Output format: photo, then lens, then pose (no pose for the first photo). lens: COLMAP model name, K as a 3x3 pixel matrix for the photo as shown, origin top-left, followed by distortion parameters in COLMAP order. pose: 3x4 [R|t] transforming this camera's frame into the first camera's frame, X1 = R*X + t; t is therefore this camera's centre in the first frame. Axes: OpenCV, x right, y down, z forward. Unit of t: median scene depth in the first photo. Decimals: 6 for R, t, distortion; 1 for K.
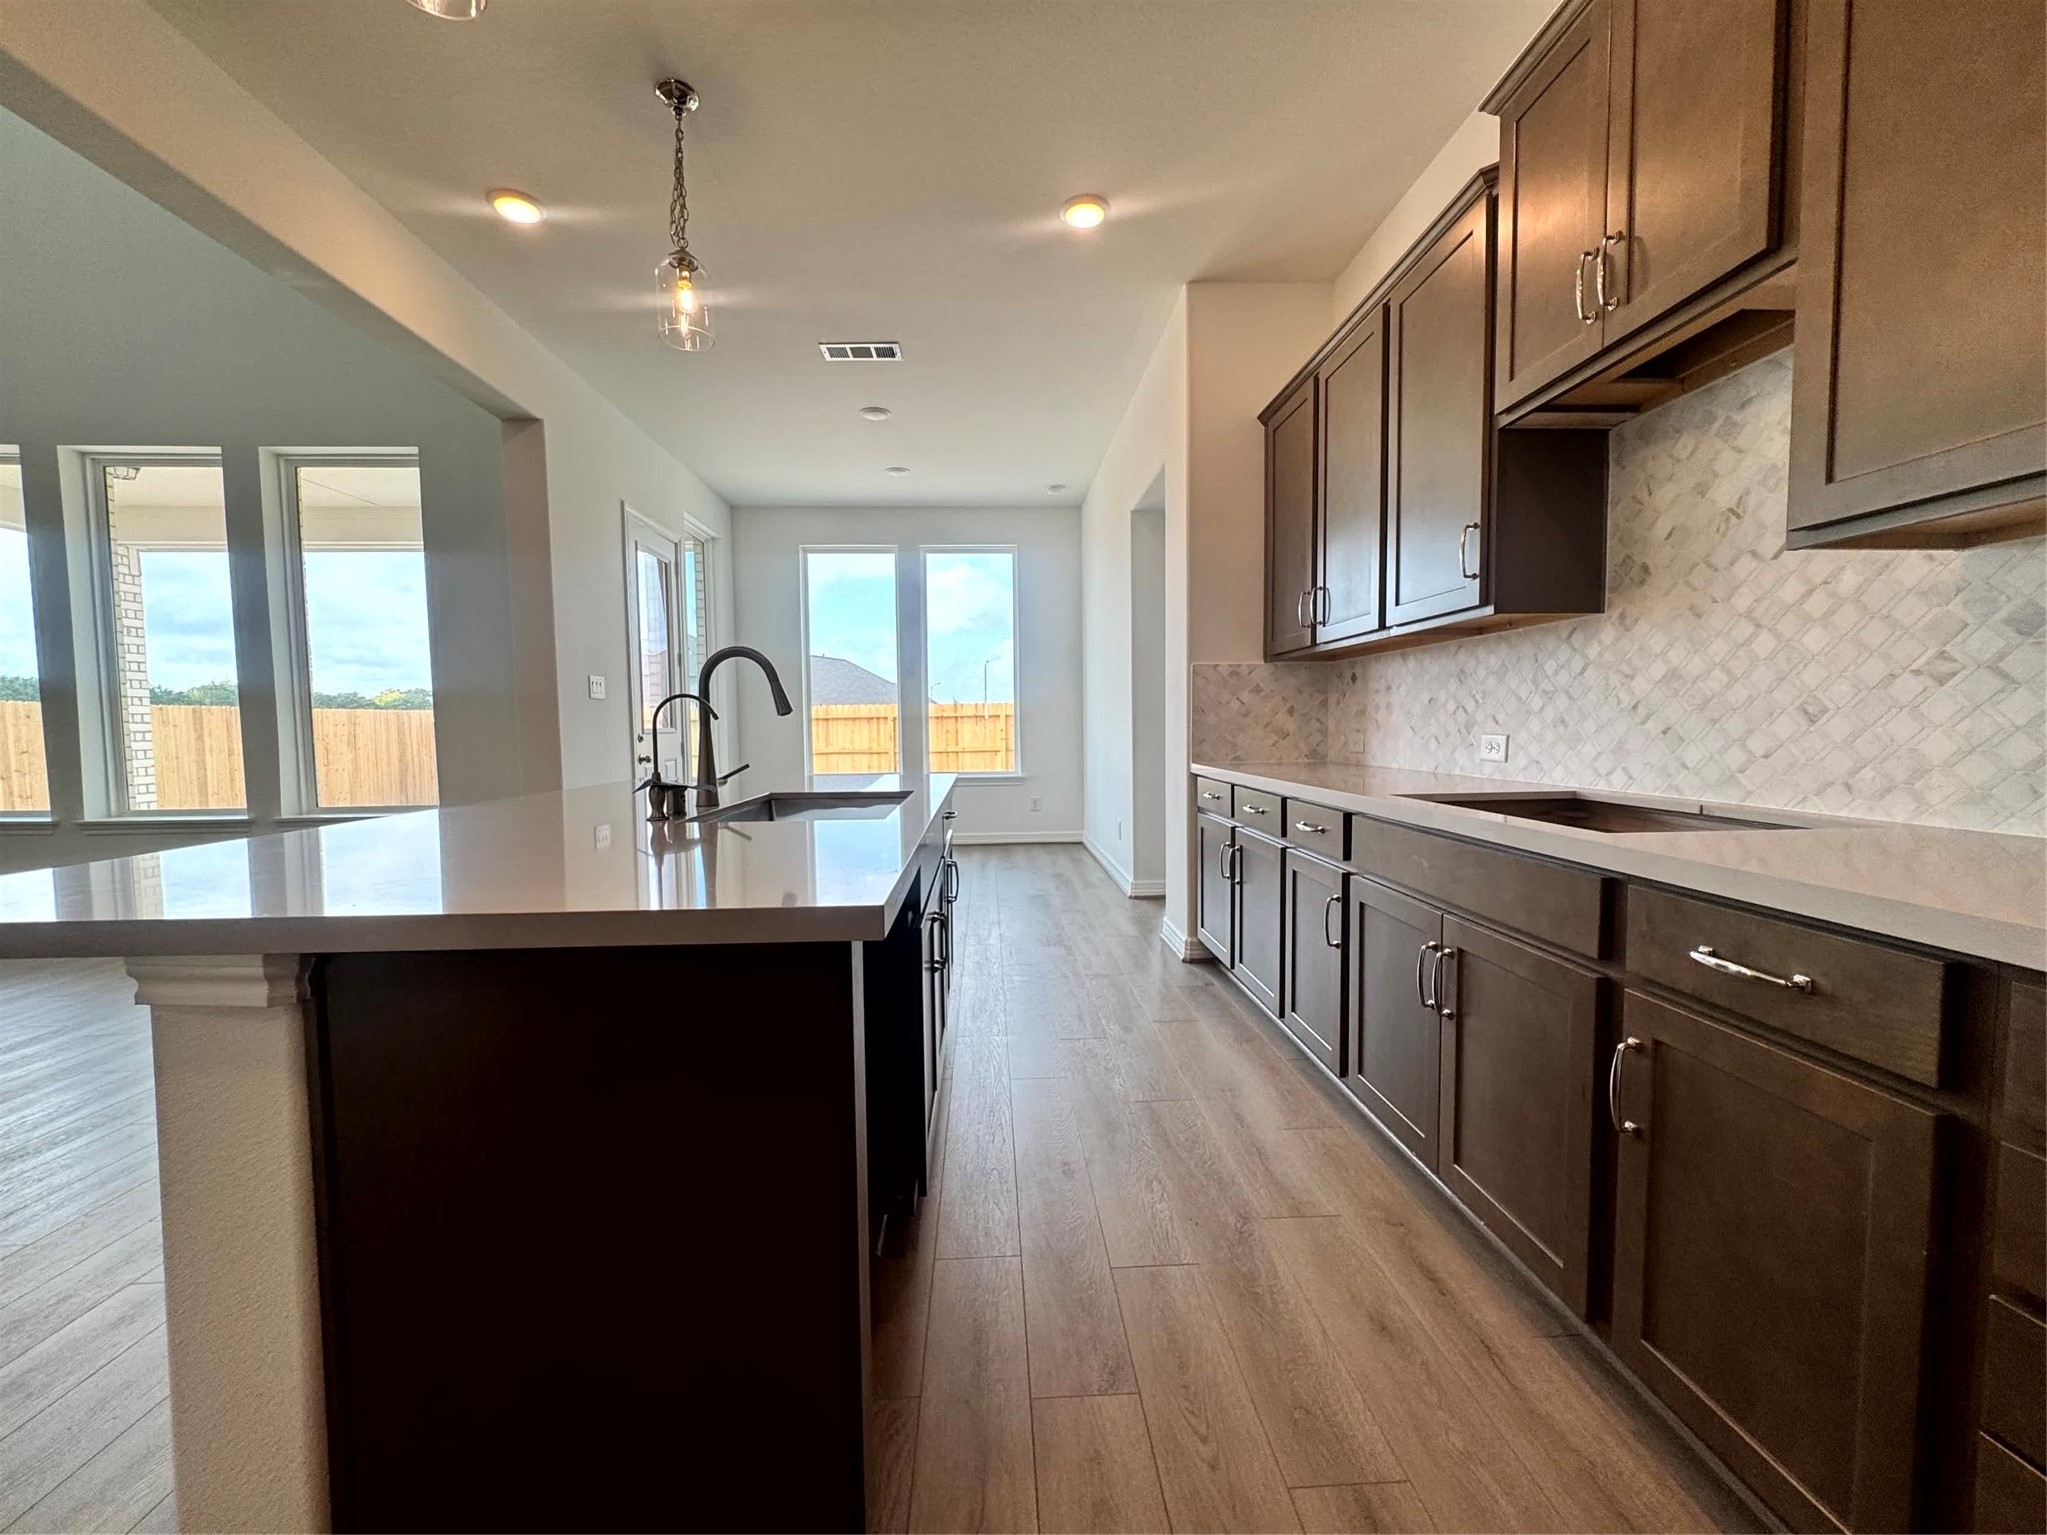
lens RADIAL K [[816.4, 0, 1020.2], [0, 816.4, 772.9], [0, 0, 1]] dist [-0.001600, 0.000183]
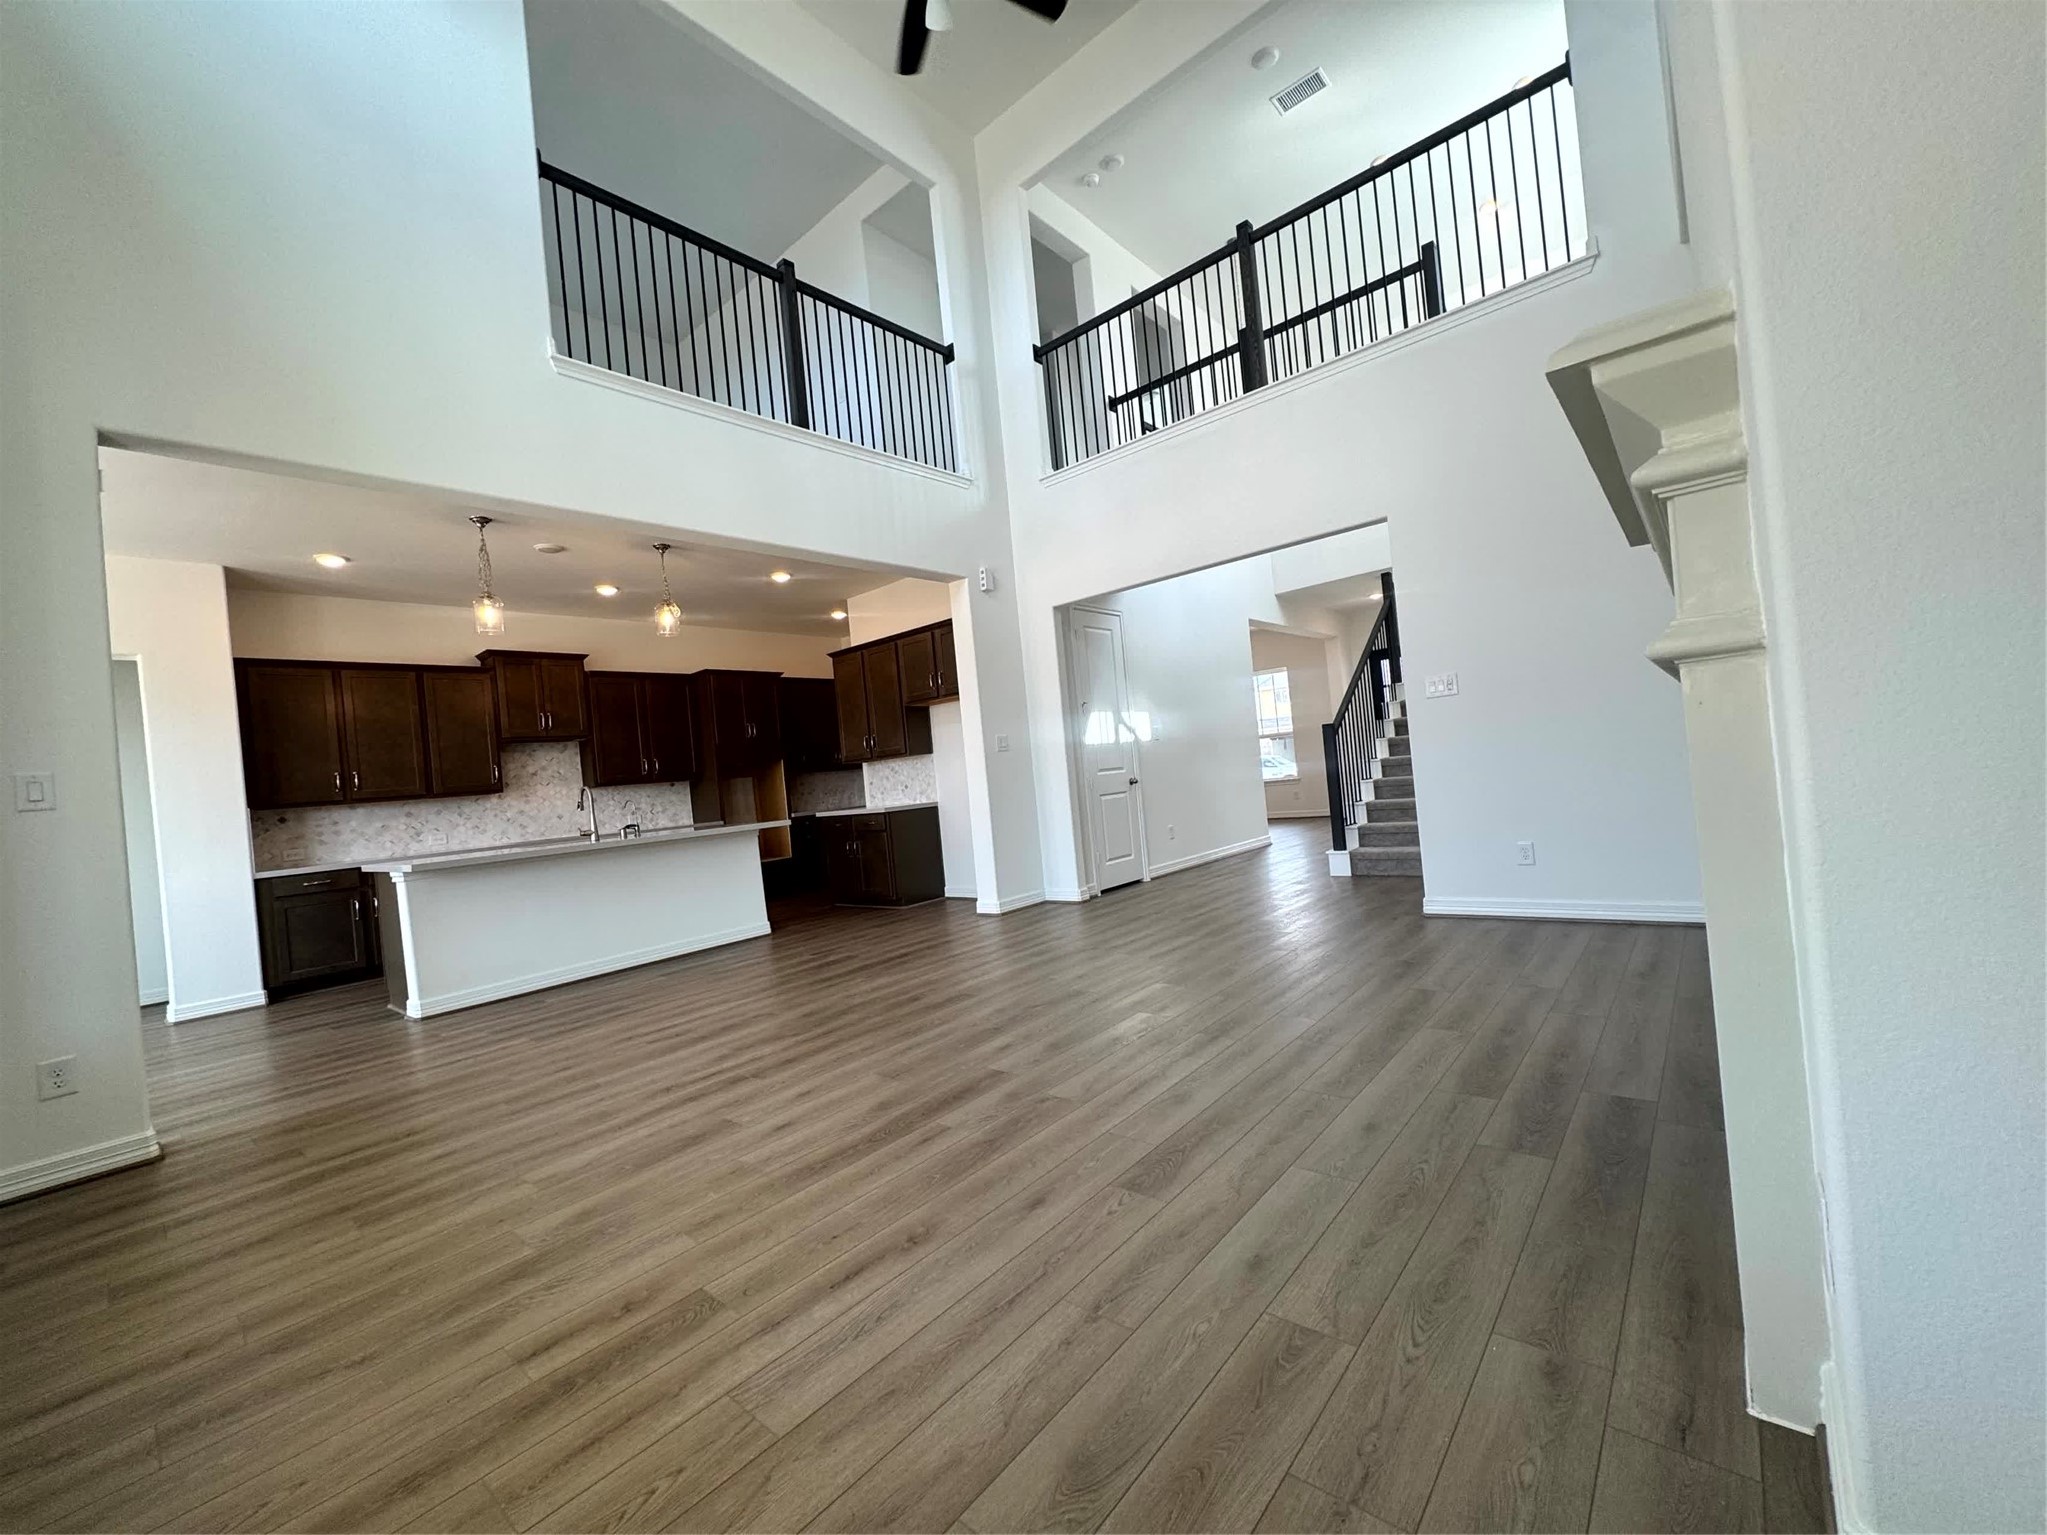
lens RADIAL K [[816.4, 0, 1032.6], [0, 816.4, 765.6], [0, 0, 1]] dist [-0.001600, 0.000183]
pose [[-0.726145, 0.089624, 0.681675, -1.908102], [0.144191, 0.989270, 0.023531, -0.036358], [-0.672252, 0.115378, -0.731276, 1.117020]]
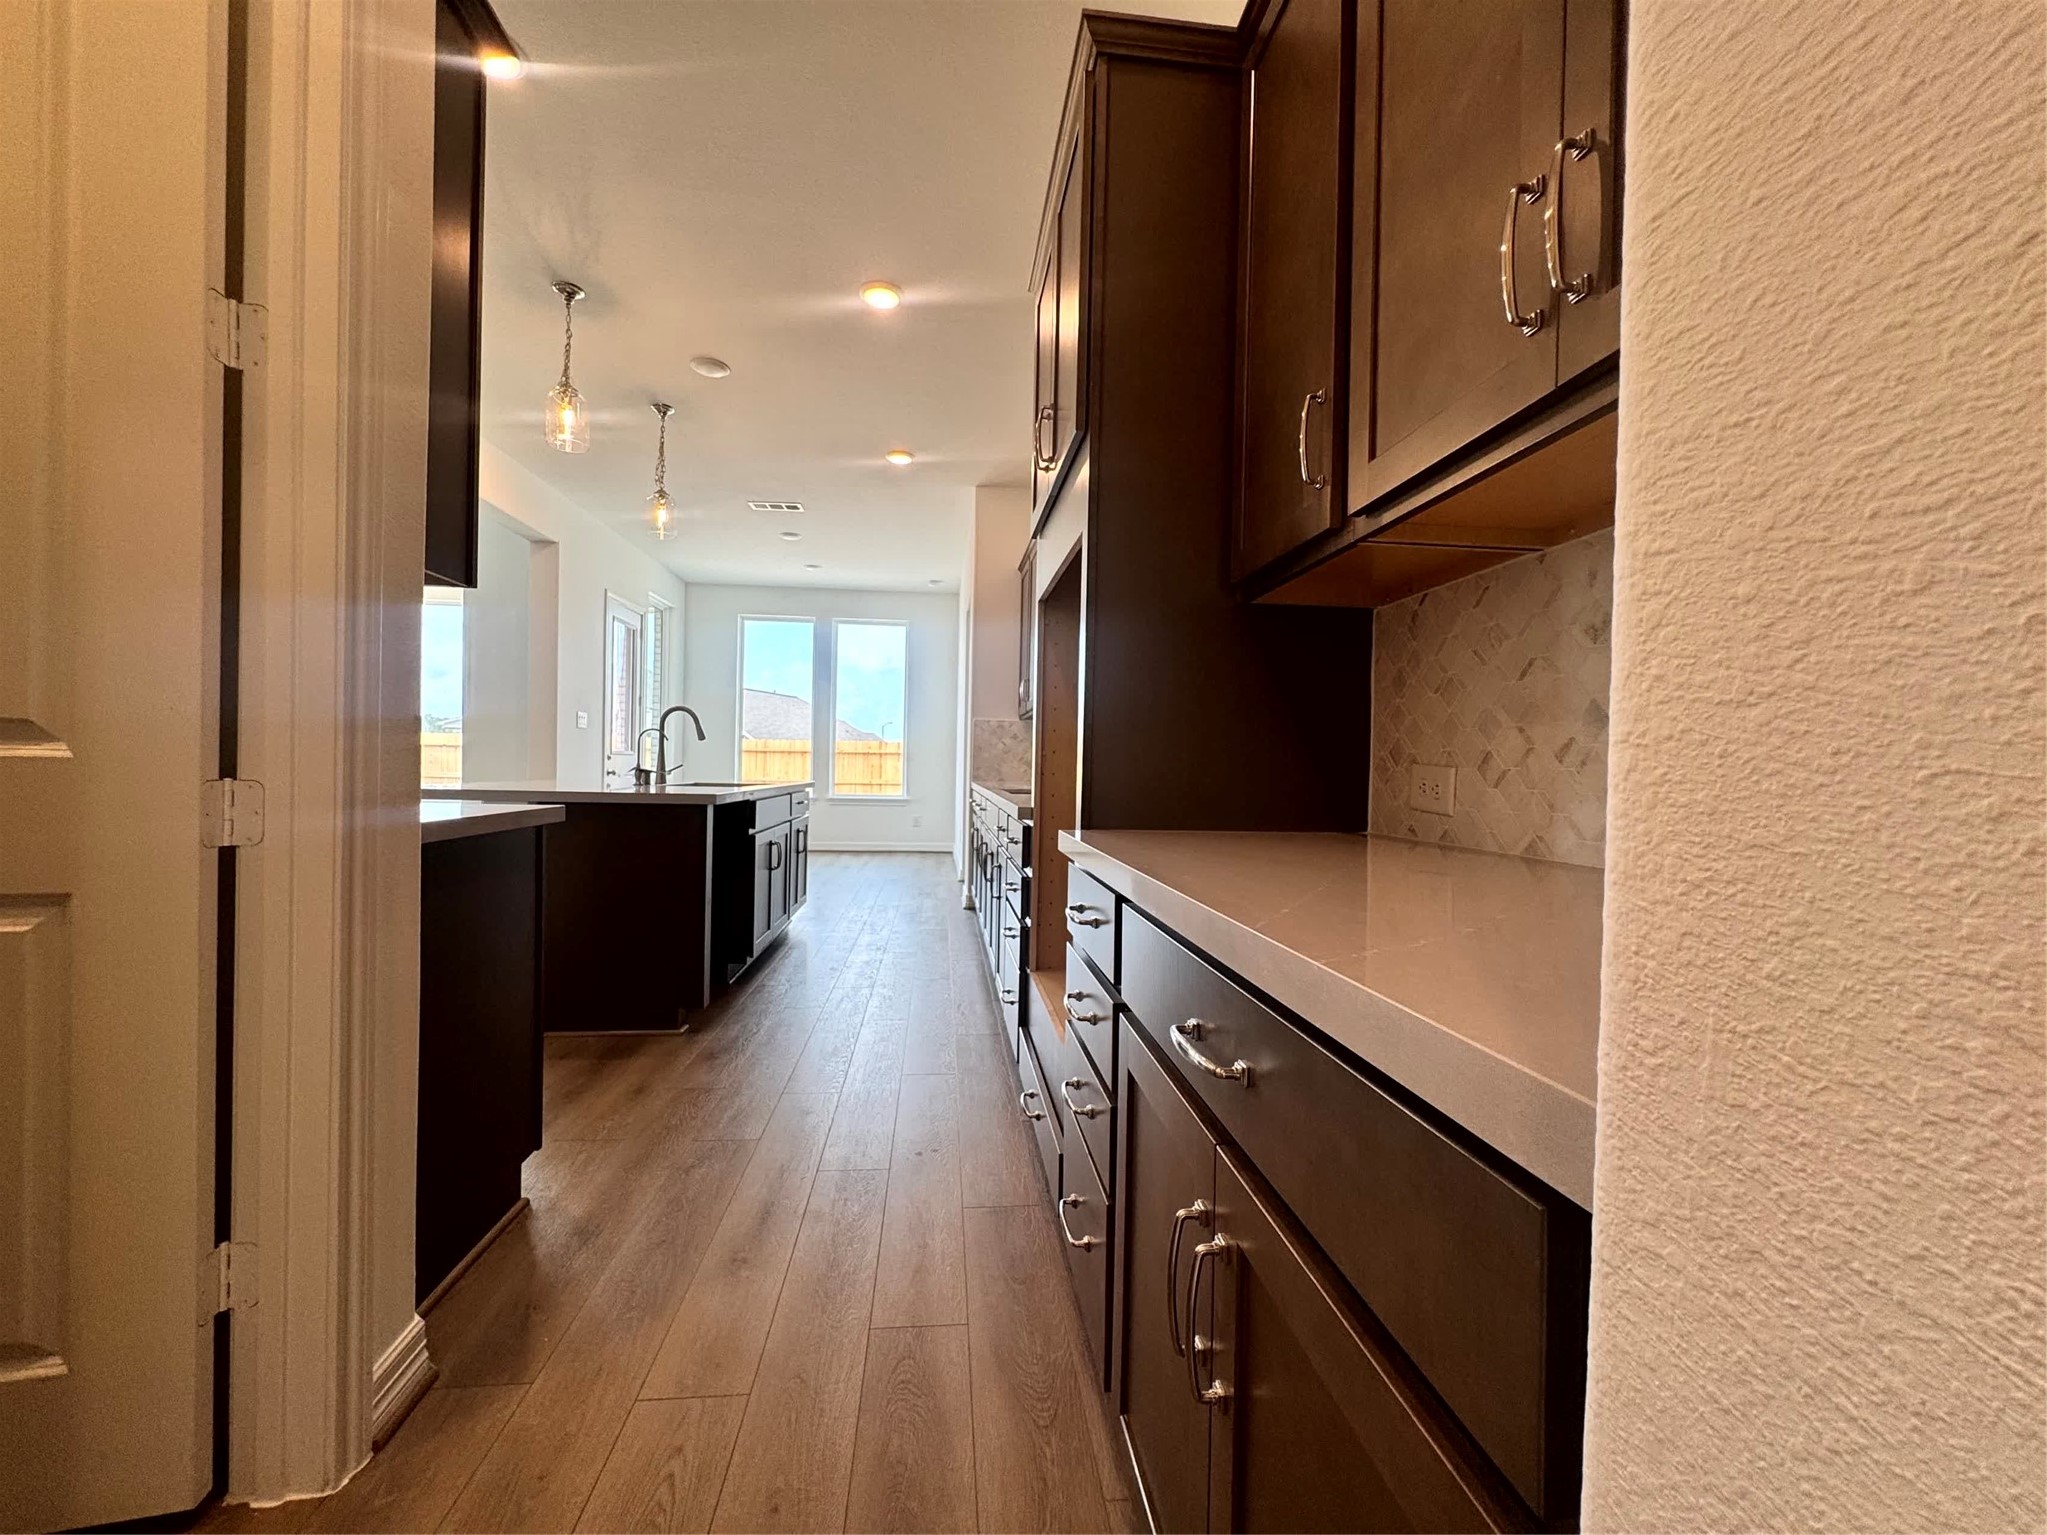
lens RADIAL K [[816.4, 0, 1016.2], [0, 816.4, 770.3], [0, 0, 1]] dist [-0.001600, 0.000183]
pose [[0.998111, 0.031520, 0.052742, 0.212052], [-0.028553, 0.998016, -0.056108, 0.052029], [-0.054406, 0.054496, 0.997031, -0.580812]]
